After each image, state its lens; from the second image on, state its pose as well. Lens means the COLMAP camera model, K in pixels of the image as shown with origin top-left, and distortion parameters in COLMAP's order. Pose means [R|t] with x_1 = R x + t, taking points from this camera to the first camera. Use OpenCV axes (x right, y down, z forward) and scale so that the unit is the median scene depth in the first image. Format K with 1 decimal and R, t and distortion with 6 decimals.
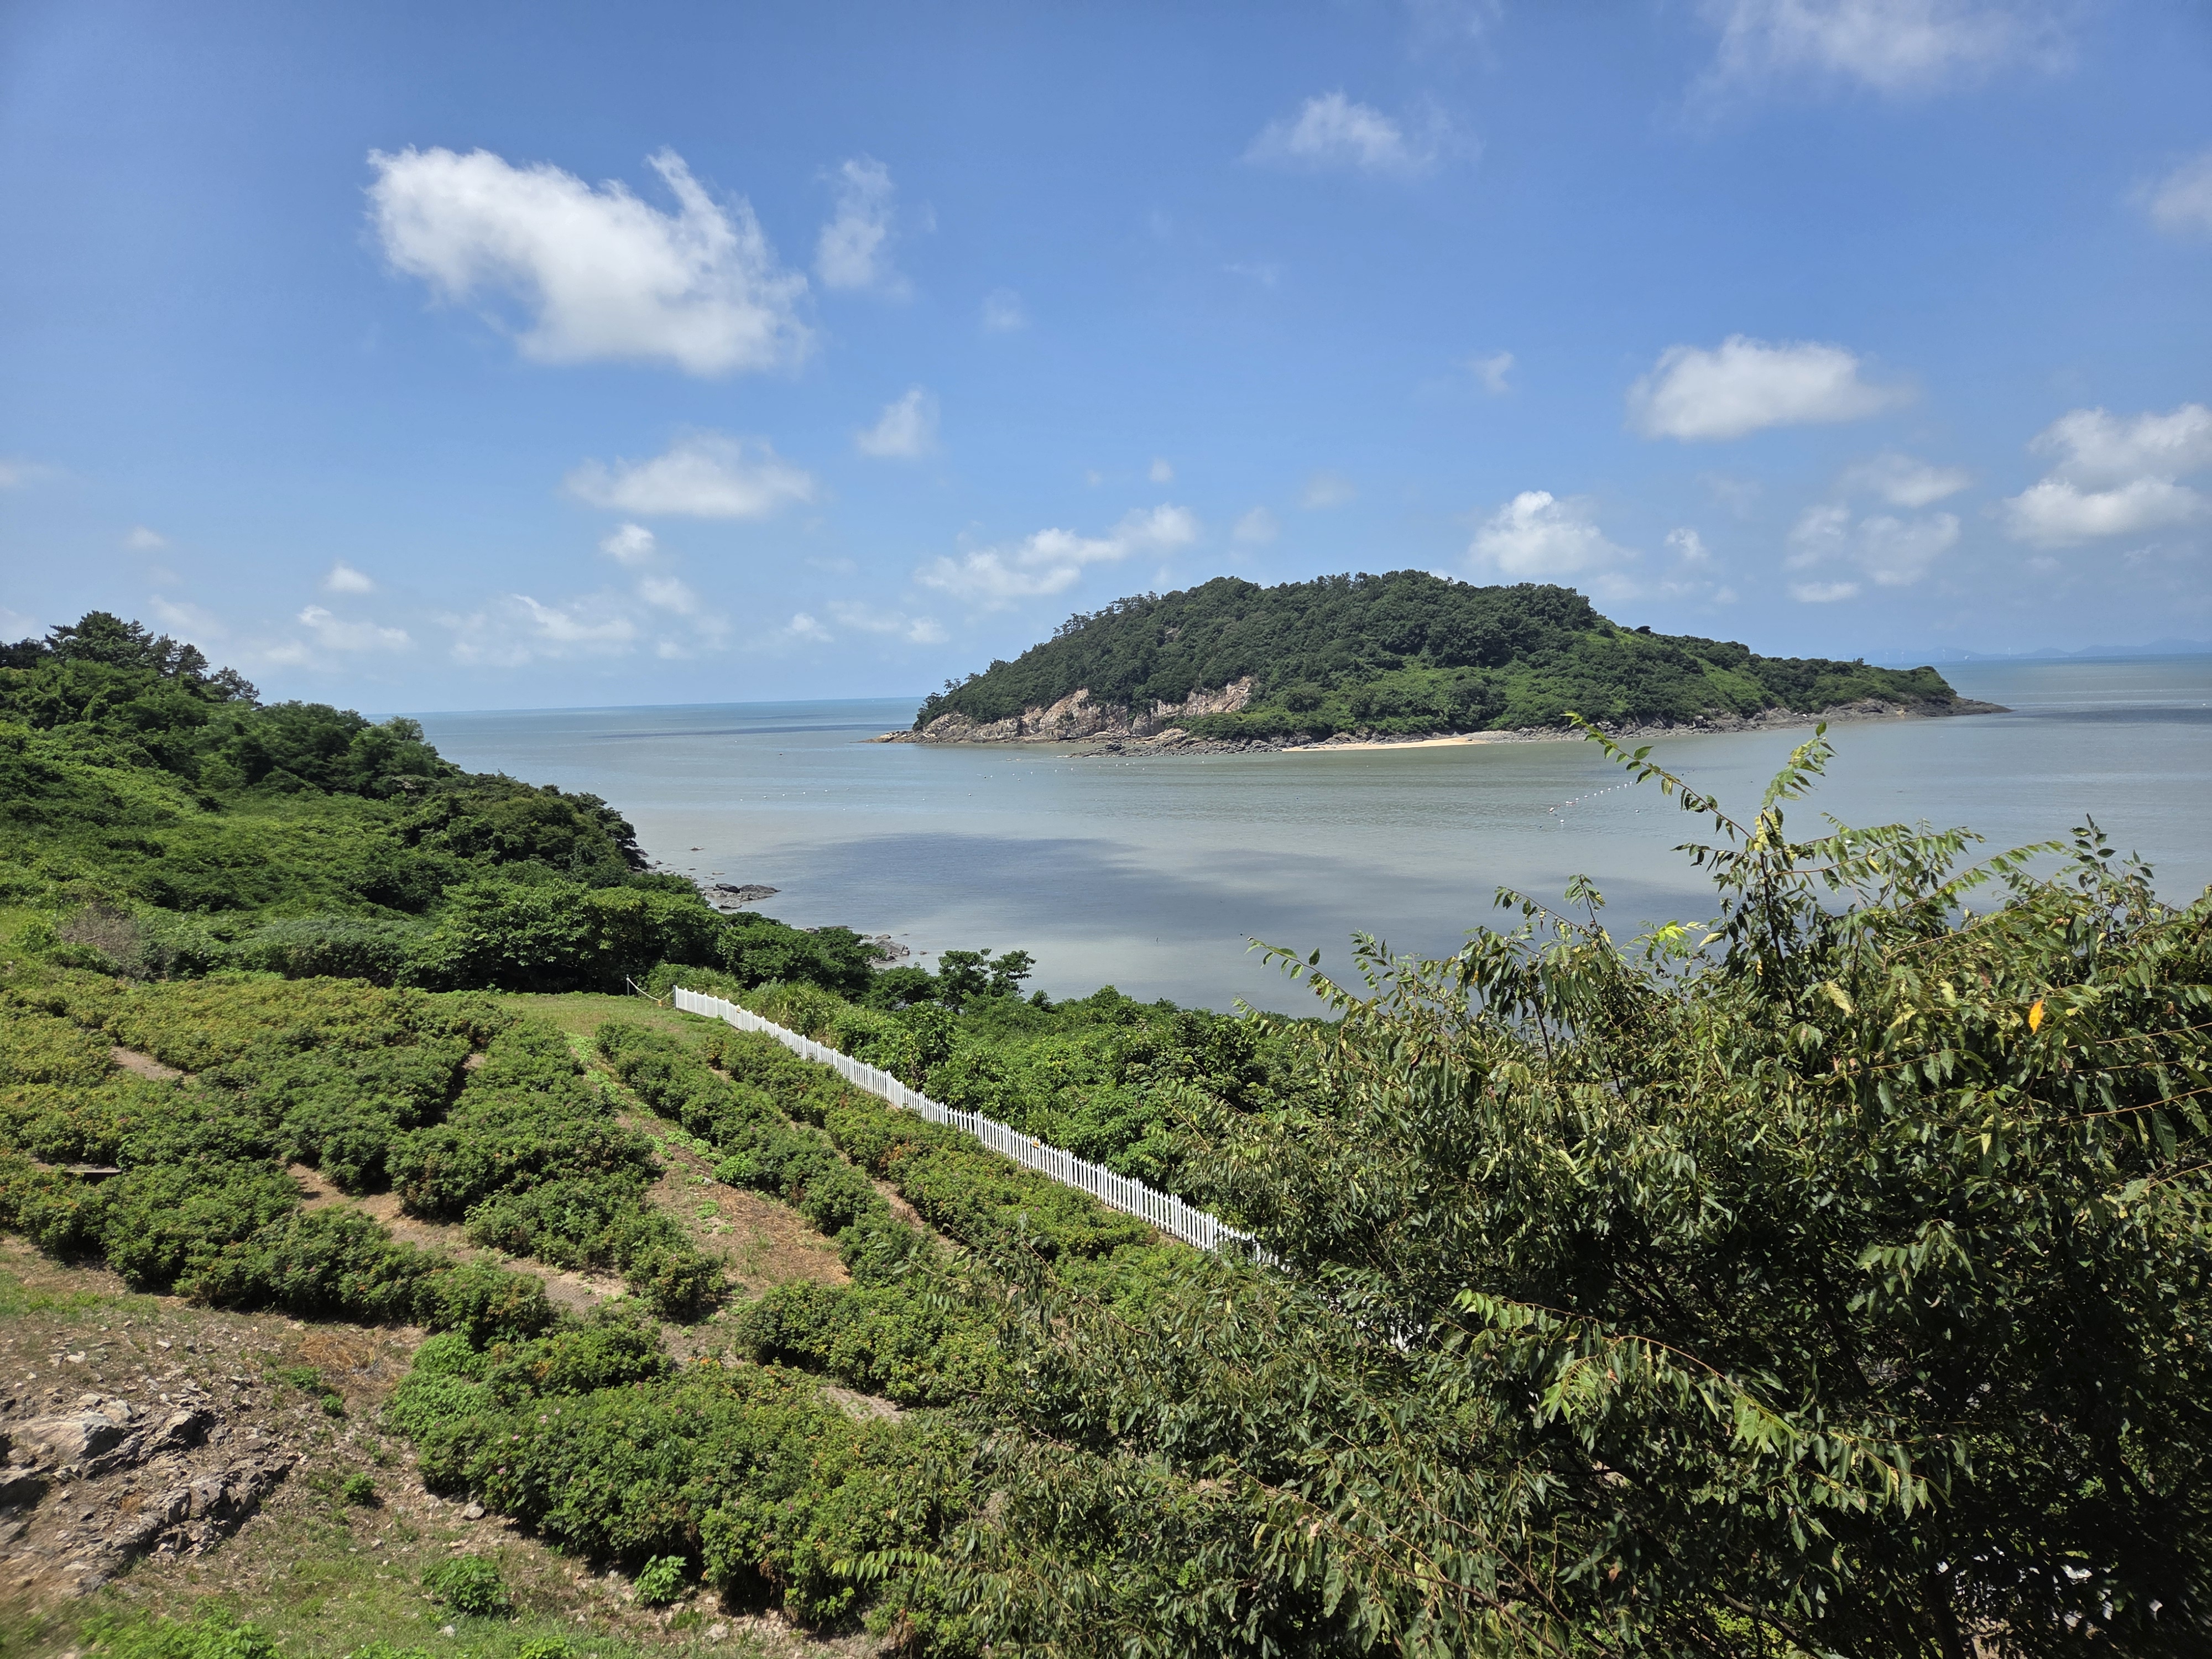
lens RADIAL K [[1427.7, 0, 1039.4], [0, 1427.7, 836.1], [0, 0, 1]] dist [0.037883, -0.011649]
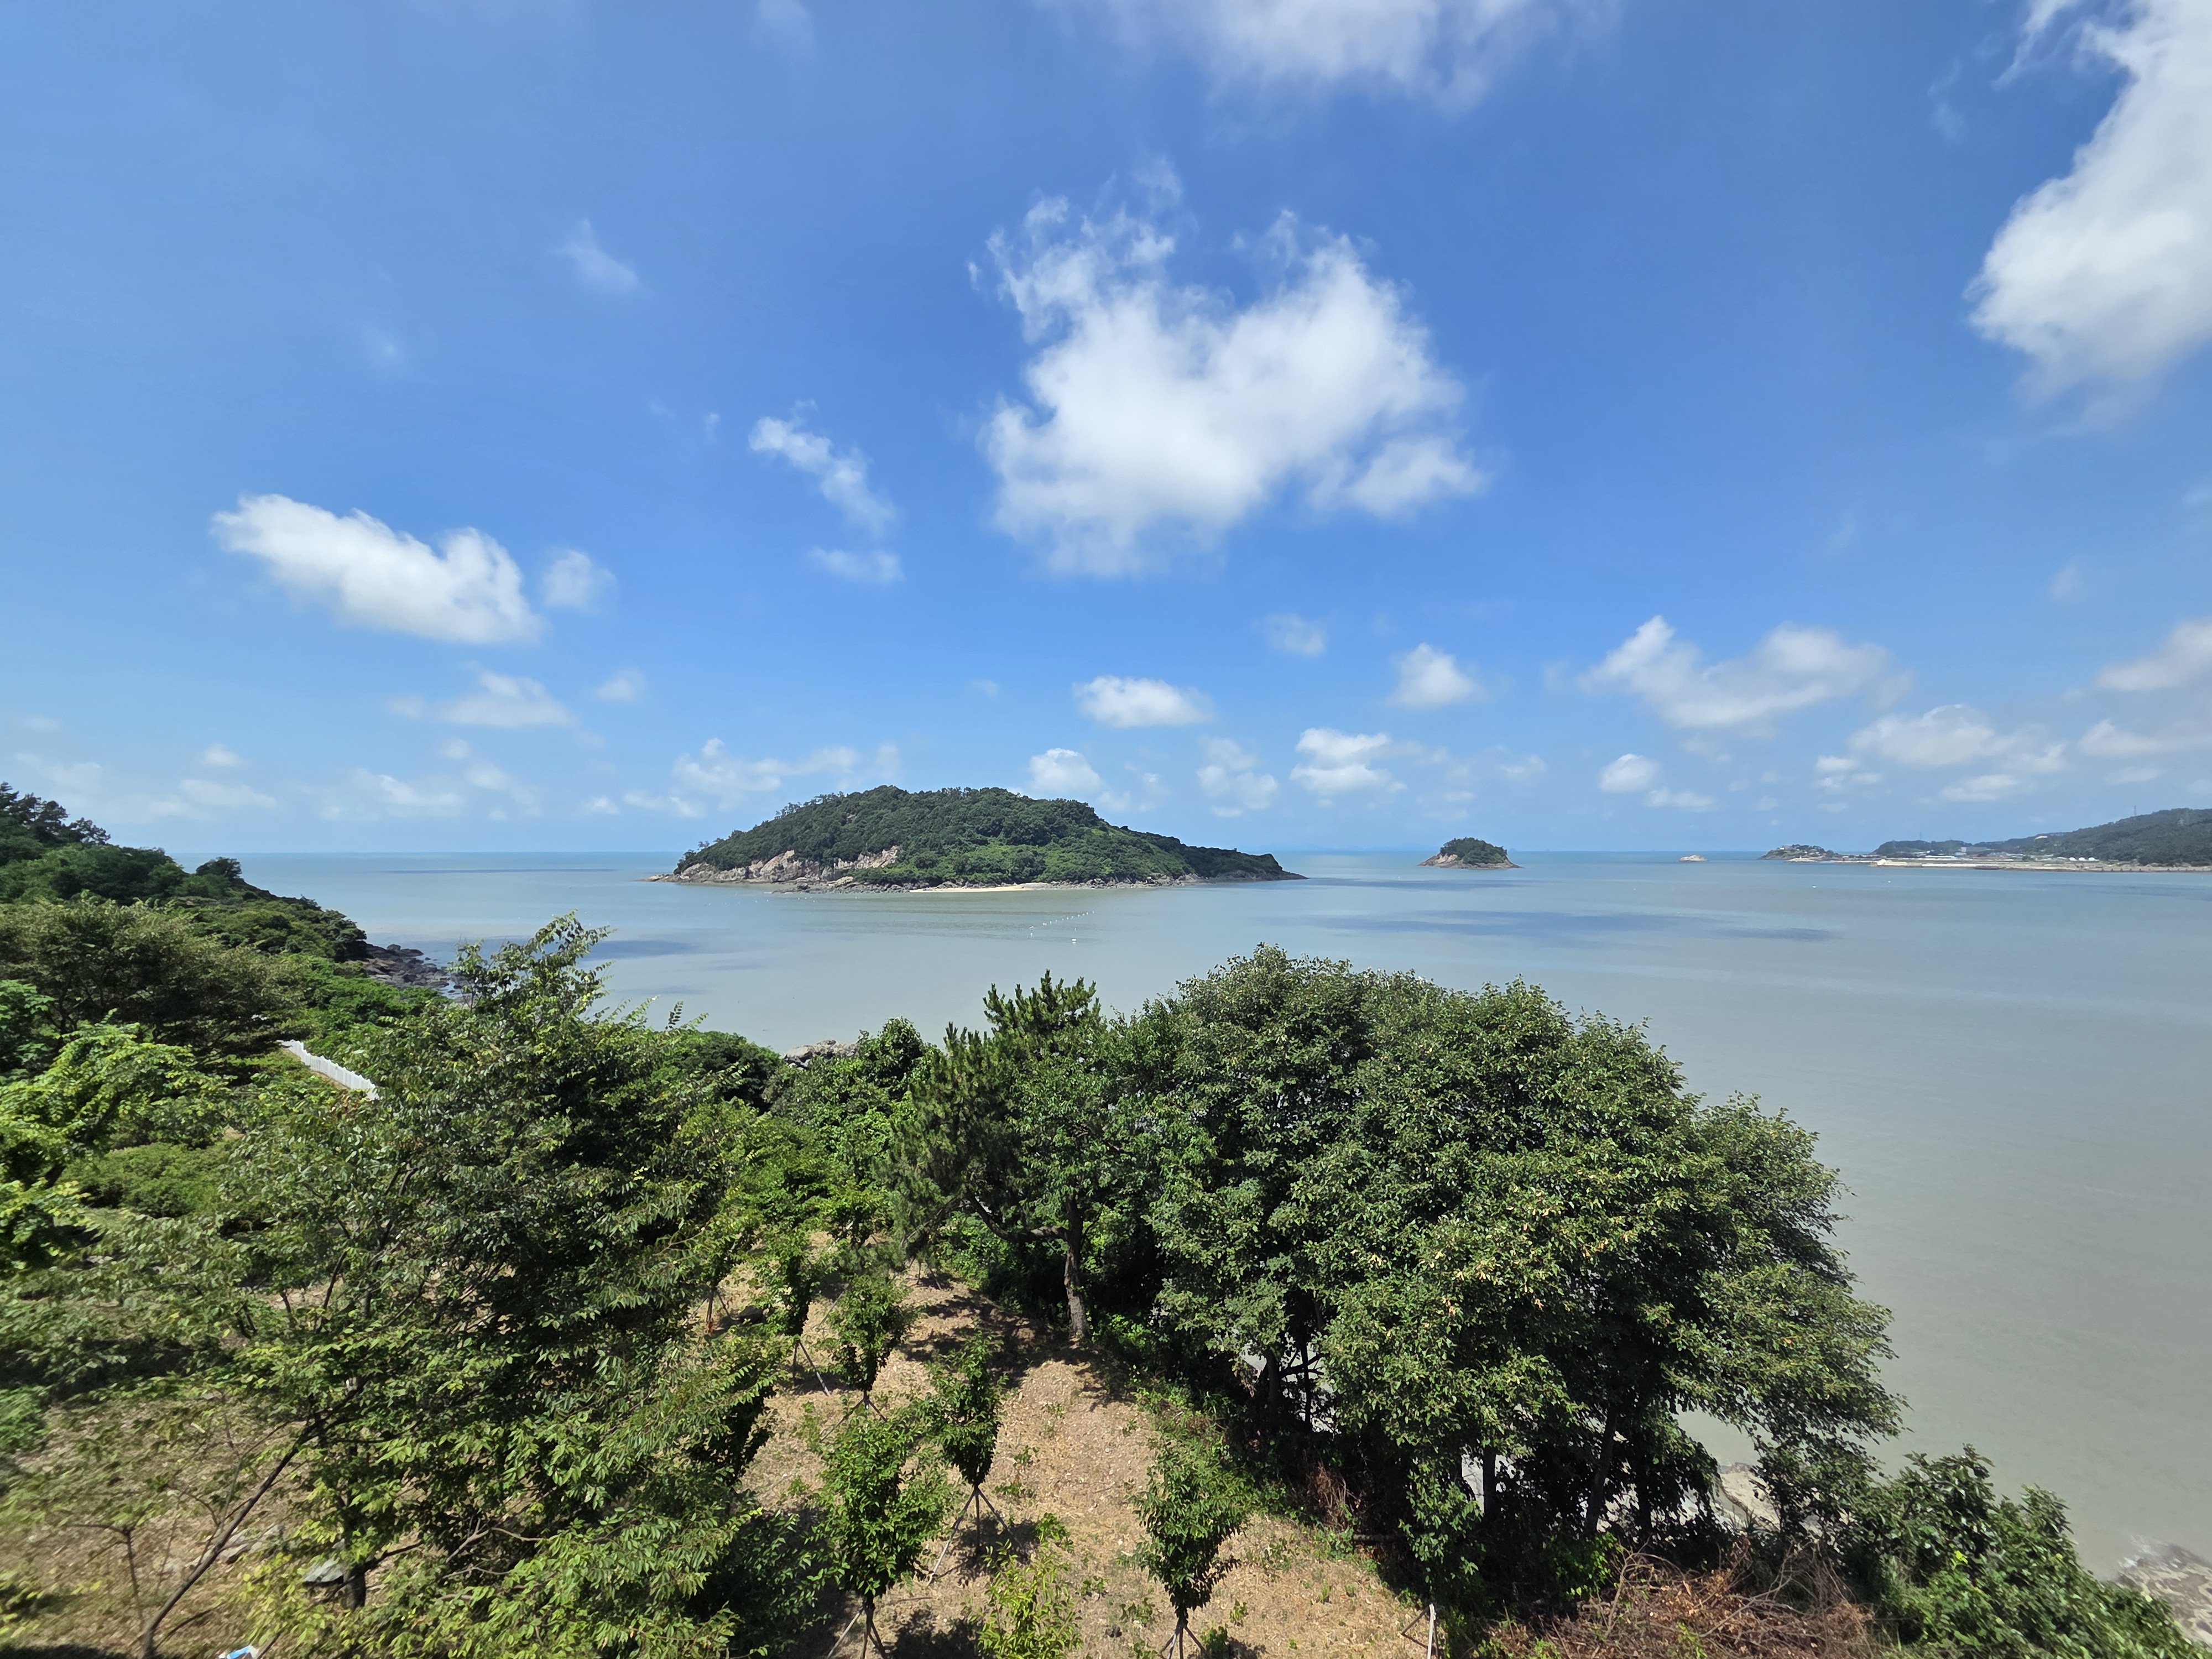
lens RADIAL K [[914.5, 0, 1097.0], [0, 914.5, 833.0], [0, 0, 1]] dist [-0.003018, -0.000283]
pose [[0.959783, 0.037117, 0.278279, 0.076349], [-0.002485, 0.992306, -0.123784, 0.002990], [-0.280733, 0.118114, 0.952491, -0.068454]]
